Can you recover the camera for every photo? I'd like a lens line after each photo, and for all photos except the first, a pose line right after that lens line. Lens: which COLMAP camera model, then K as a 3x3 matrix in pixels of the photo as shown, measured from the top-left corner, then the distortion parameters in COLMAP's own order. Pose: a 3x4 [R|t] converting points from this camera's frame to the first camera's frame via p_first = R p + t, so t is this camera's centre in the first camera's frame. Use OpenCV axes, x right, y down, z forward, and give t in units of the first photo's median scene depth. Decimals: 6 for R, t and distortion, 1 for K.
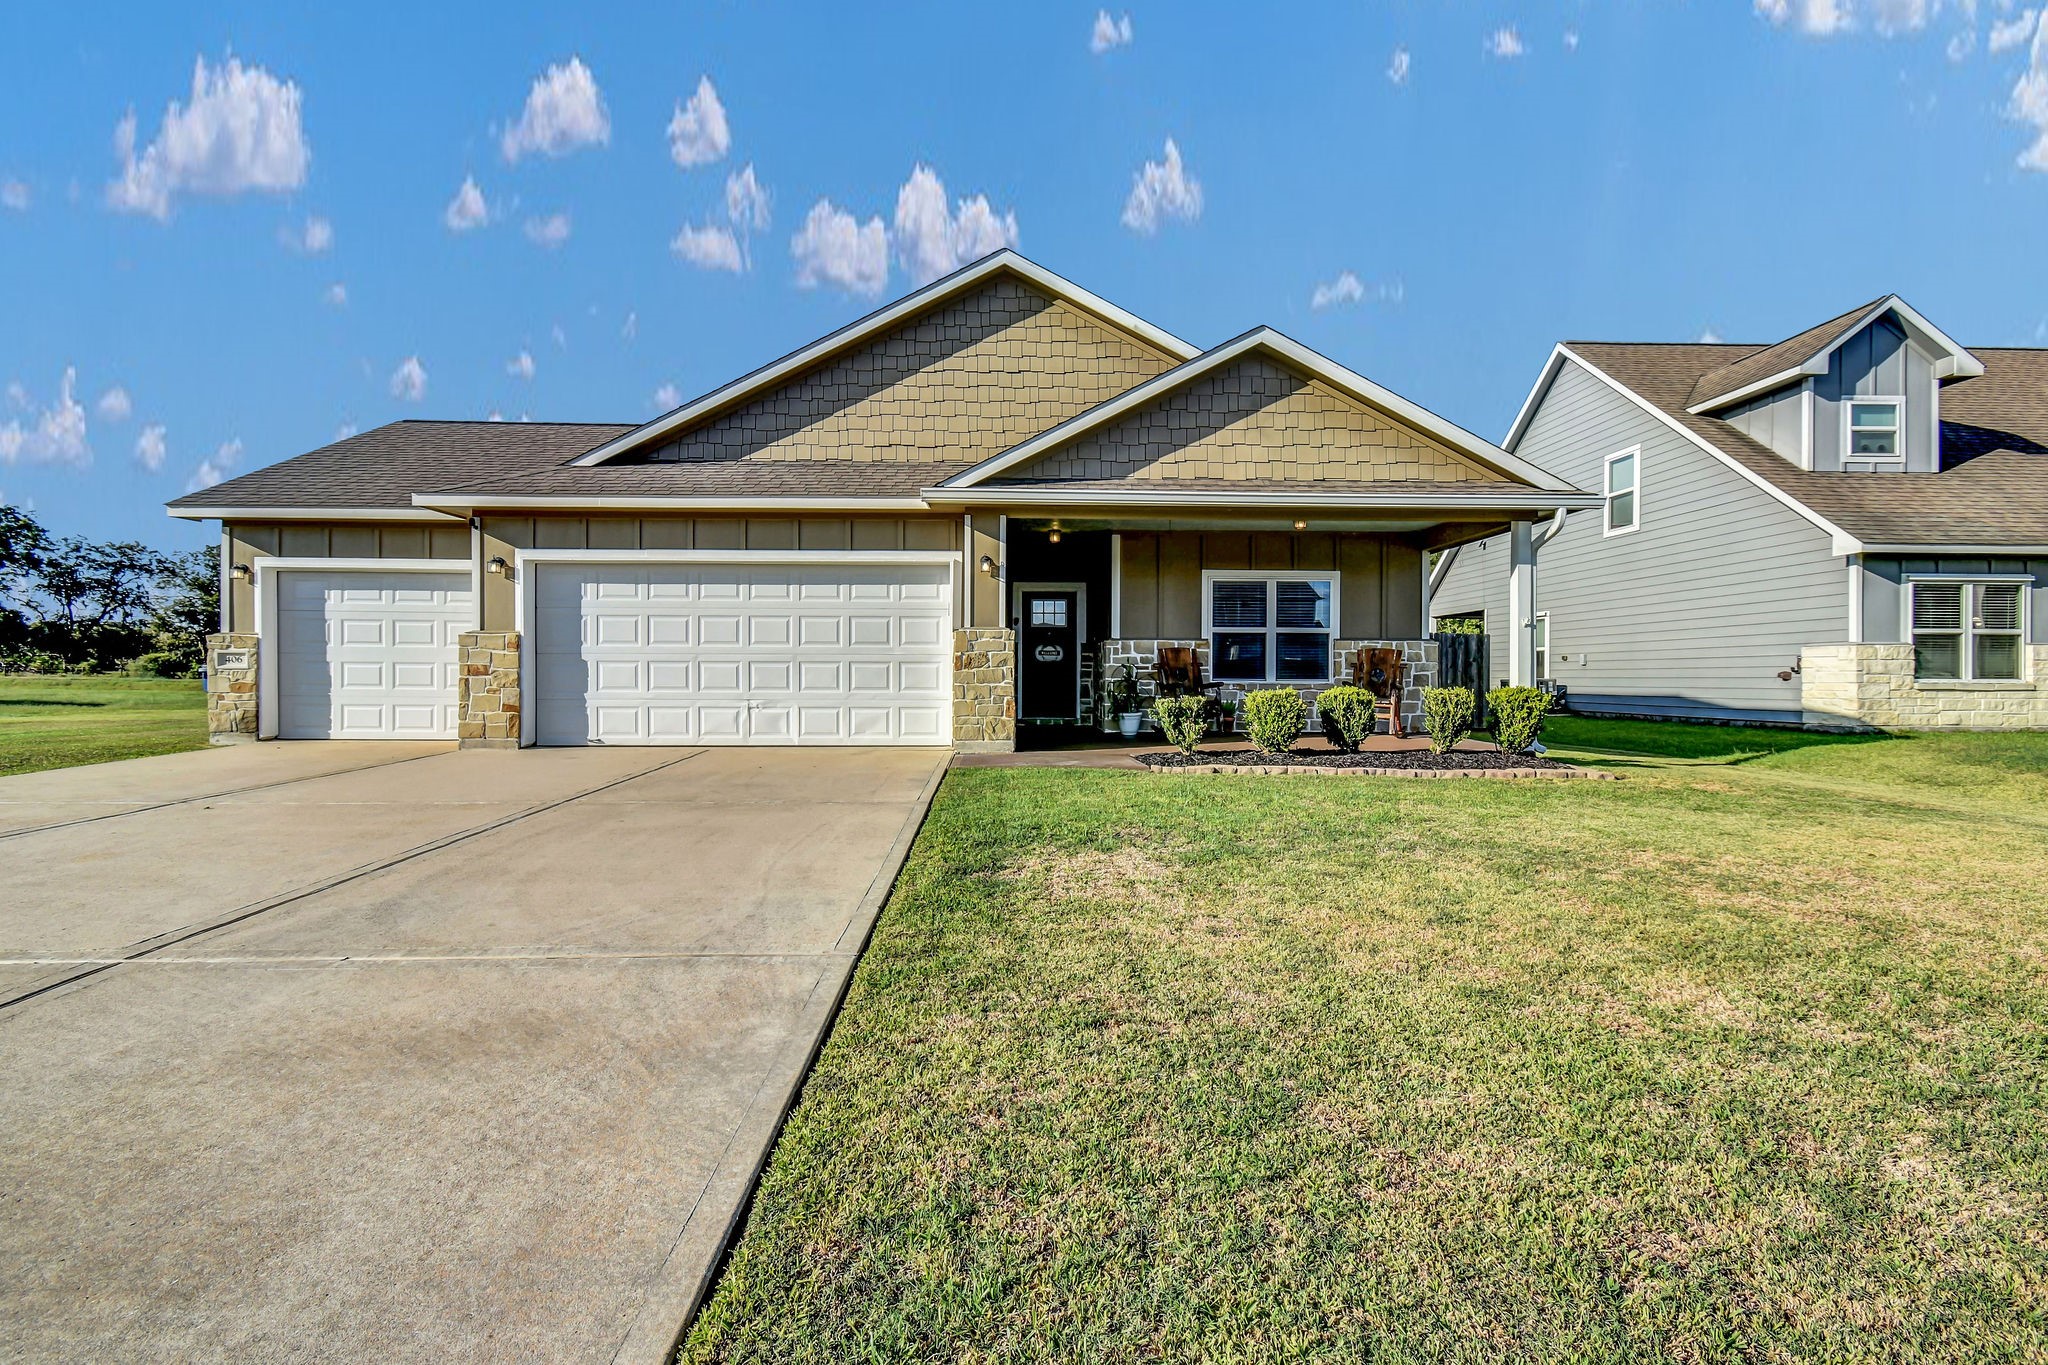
lens RADIAL K [[887.9, 0, 1024.0], [0, 887.9, 682.5], [0, 0, 1]] dist [0.003475, 0.000337]
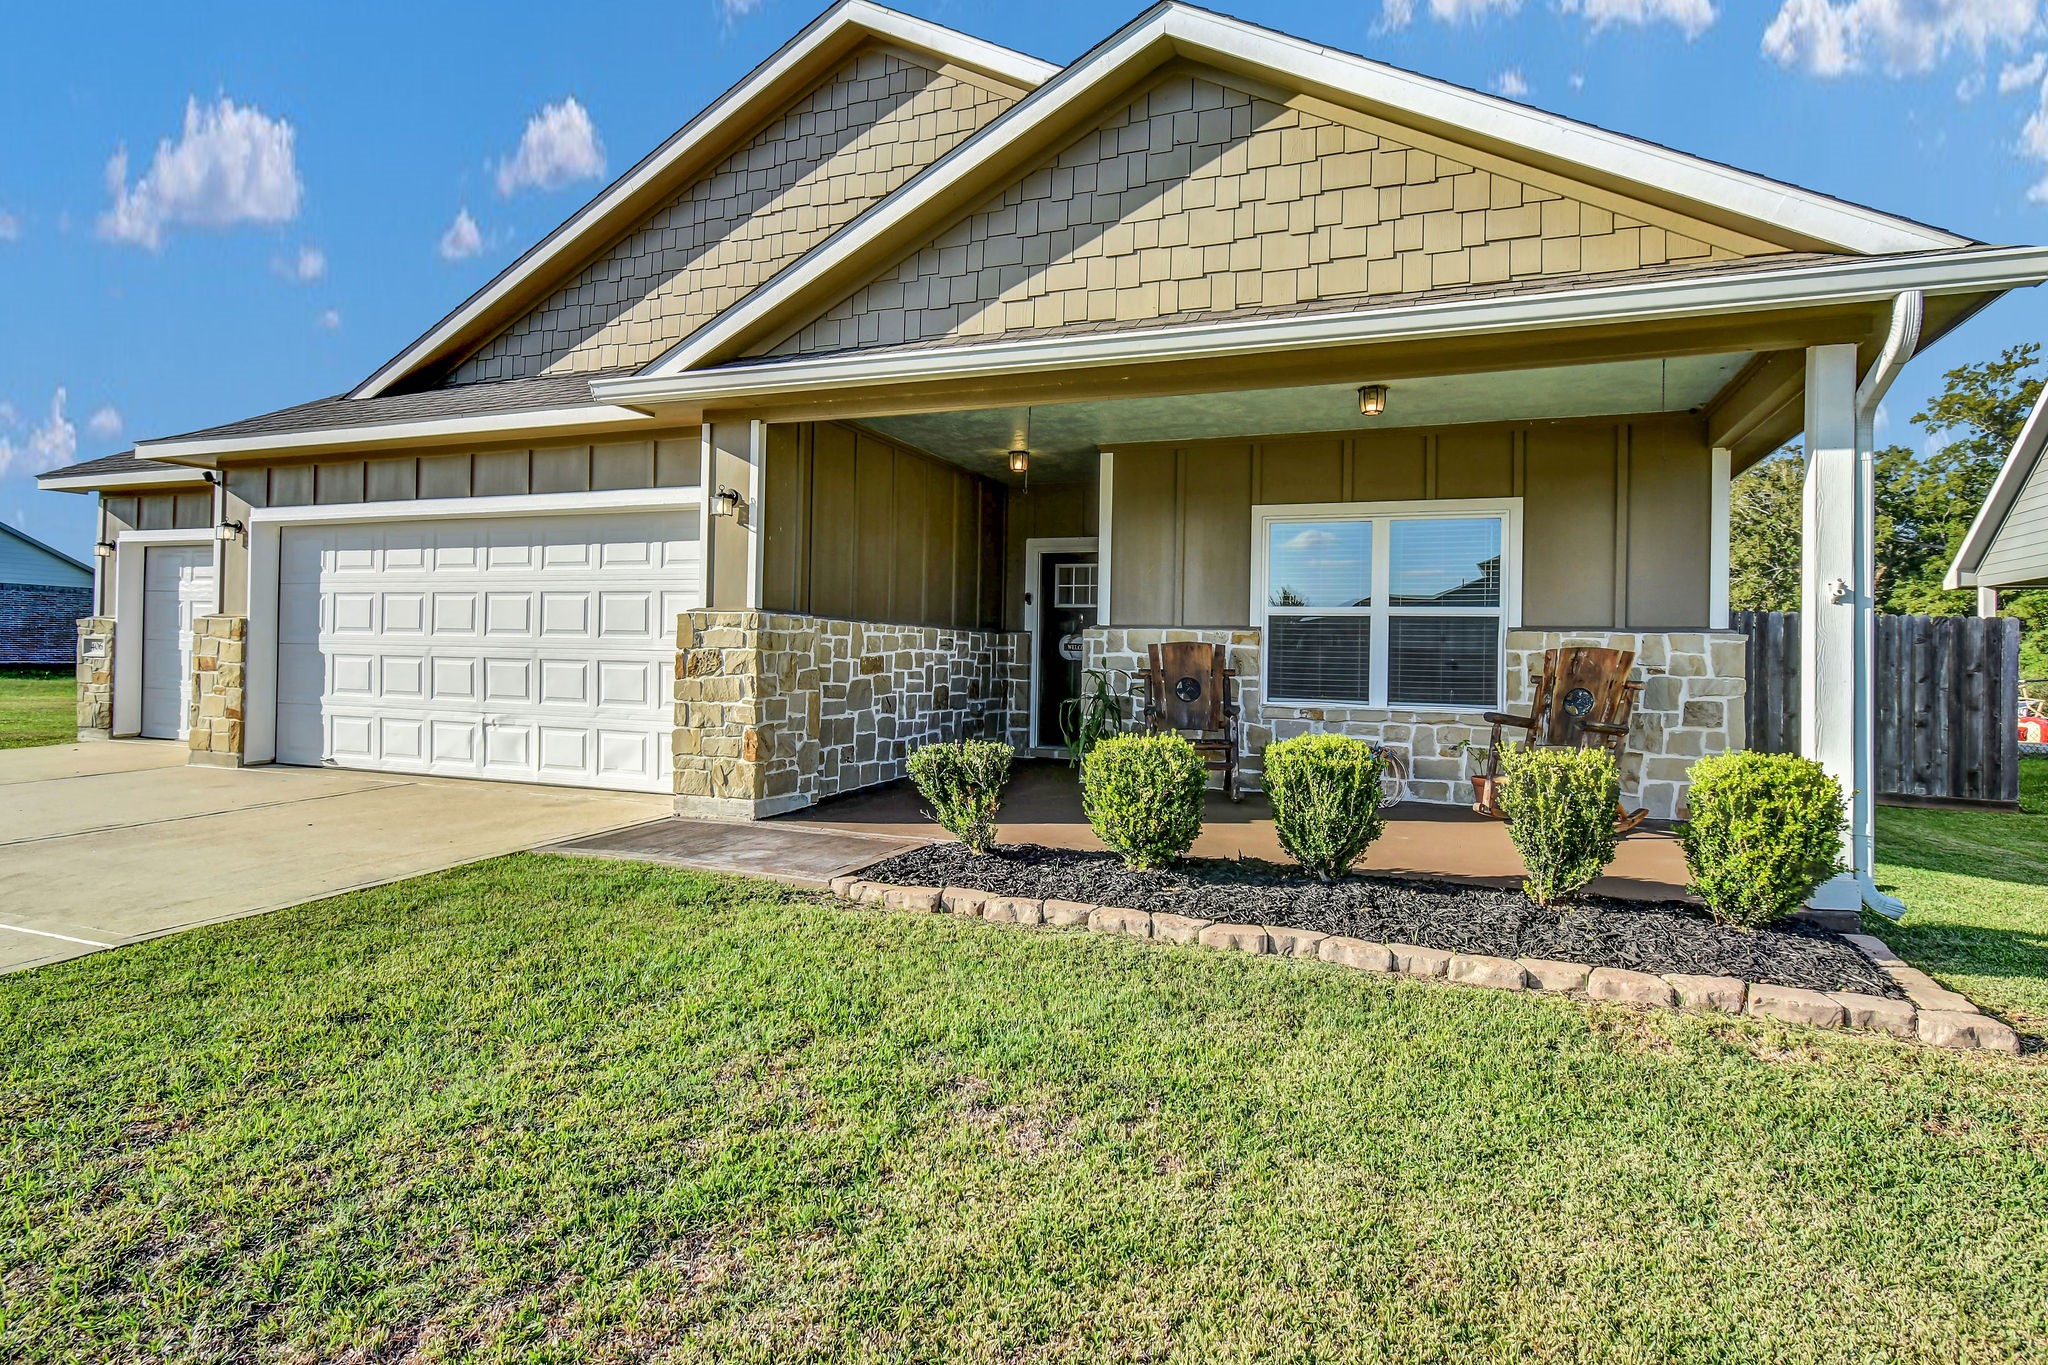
lens RADIAL K [[1035.2, 0, 1031.7], [0, 1035.2, 647.9], [0, 0, 1]] dist [0.001196, 0.000065]
pose [[0.924641, 0.011668, -0.380661, 0.367672], [-0.020609, 0.999599, -0.019420, -0.022806], [0.380282, 0.025801, 0.924511, 0.385028]]
